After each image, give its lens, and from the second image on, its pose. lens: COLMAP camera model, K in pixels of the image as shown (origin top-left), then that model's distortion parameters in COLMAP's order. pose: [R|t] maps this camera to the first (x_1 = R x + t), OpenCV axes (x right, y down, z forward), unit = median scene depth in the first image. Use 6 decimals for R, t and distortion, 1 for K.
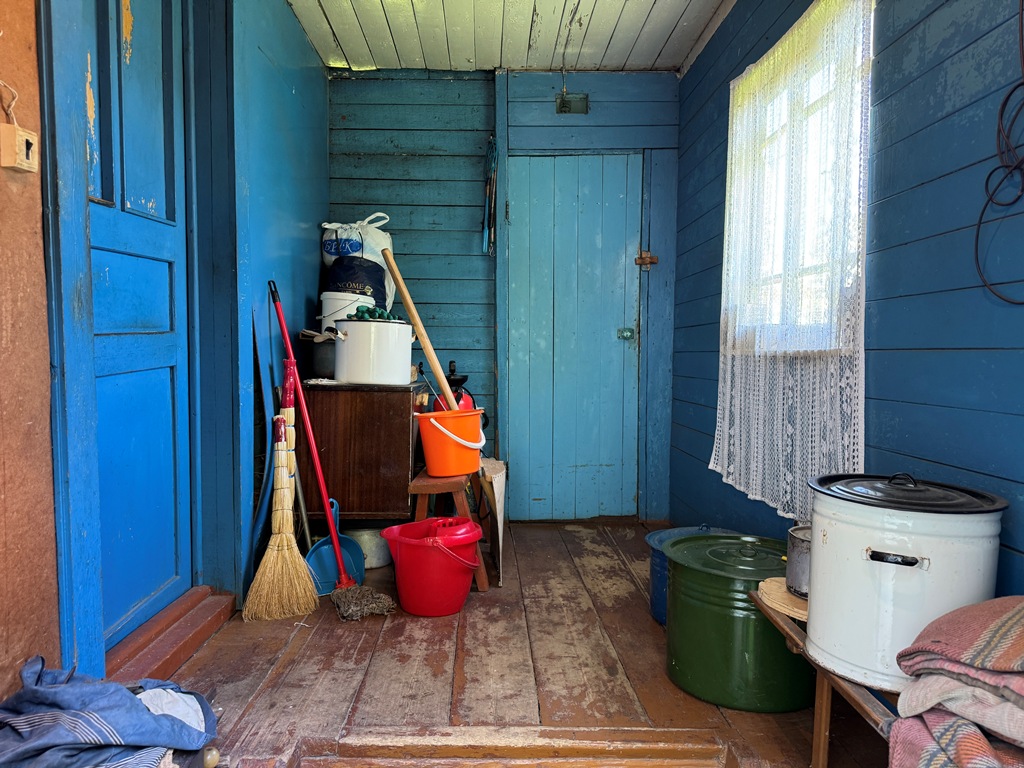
lens RADIAL K [[724.4, 0, 512.3], [0, 724.4, 388.5], [0, 0, 1]] dist [0.073064, -0.082156]
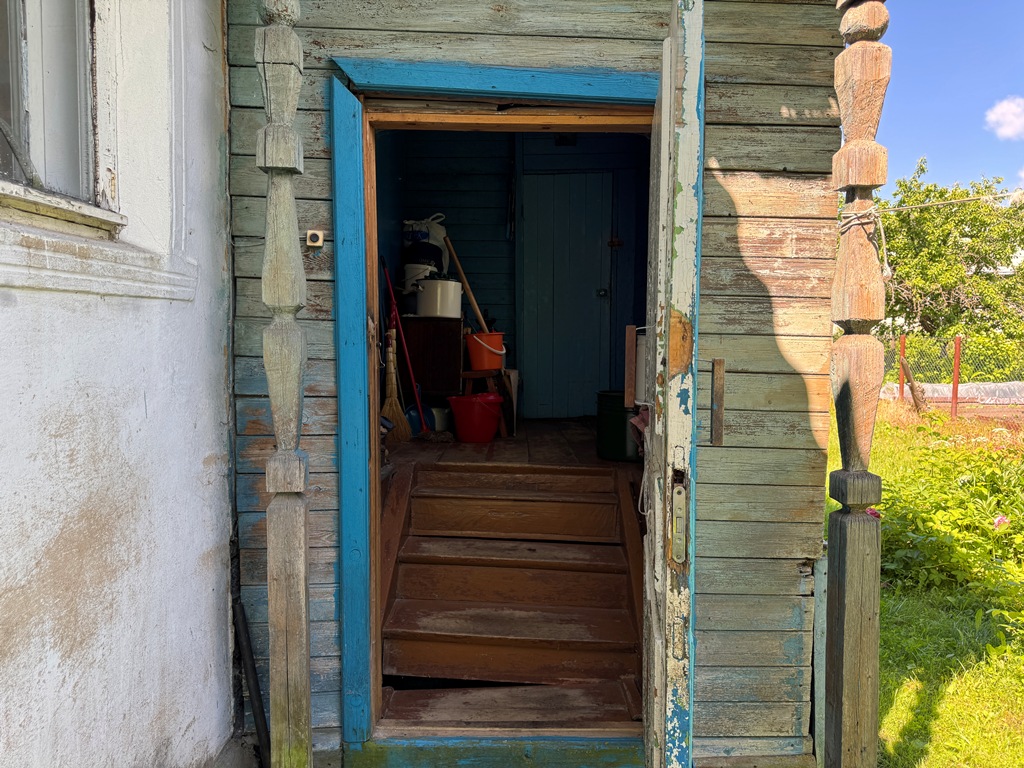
lens RADIAL K [[715.3, 0, 506.8], [0, 715.3, 393.6], [0, 0, 1]] dist [0.024200, -0.029773]
pose [[0.998729, 0.004054, -0.050248, 0.044751], [-0.002769, 0.999668, 0.025601, 0.117943], [0.050336, -0.025430, 0.998409, -0.603044]]
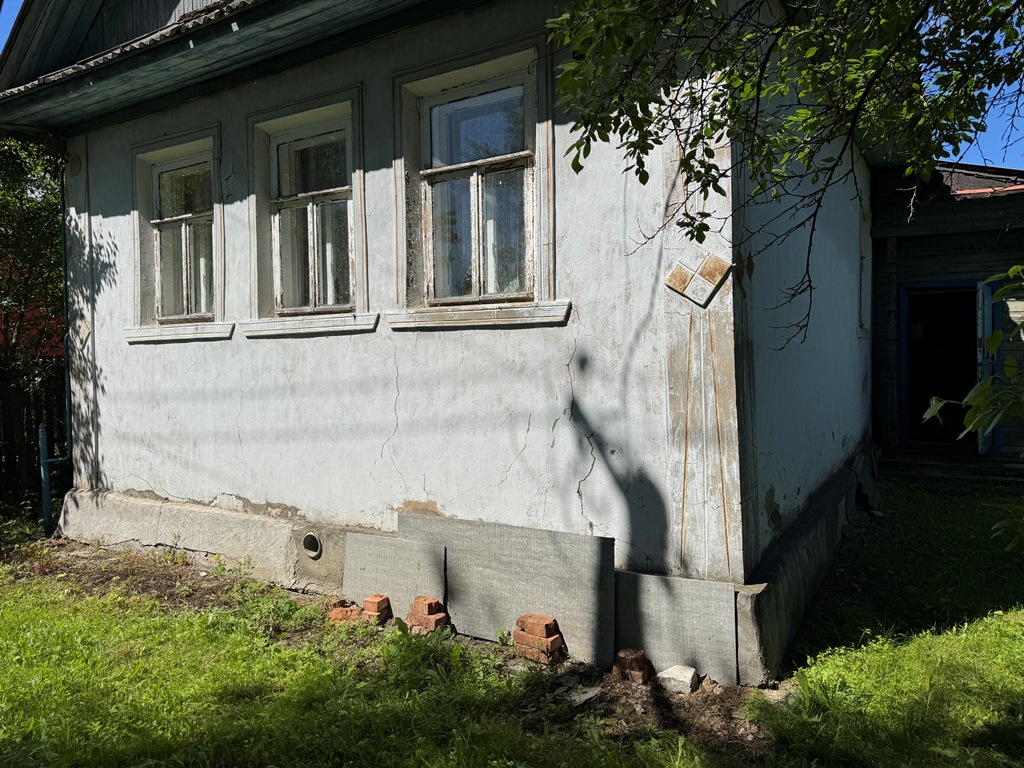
lens RADIAL K [[724.4, 0, 512.3], [0, 724.4, 388.5], [0, 0, 1]] dist [0.073064, -0.082156]
pose [[0.841457, 0.004758, -0.540303, 0.304646], [-0.008644, 0.999952, -0.004656, 0.569694], [0.540255, 0.008589, 0.841458, -7.674728]]
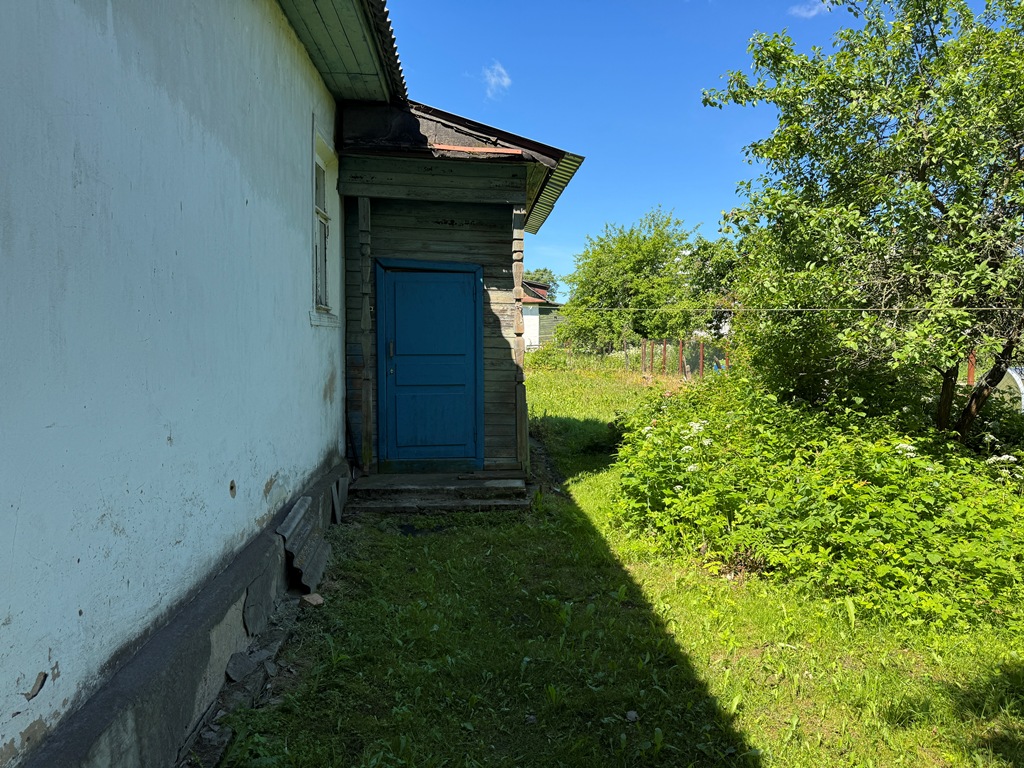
lens RADIAL K [[724.4, 0, 512.3], [0, 724.4, 388.5], [0, 0, 1]] dist [0.073064, -0.082156]
pose [[0.999266, 0.006926, 0.037685, 0.460086], [-0.007247, 0.999939, 0.008392, 0.403521], [-0.037625, -0.008659, 0.999254, -5.045670]]
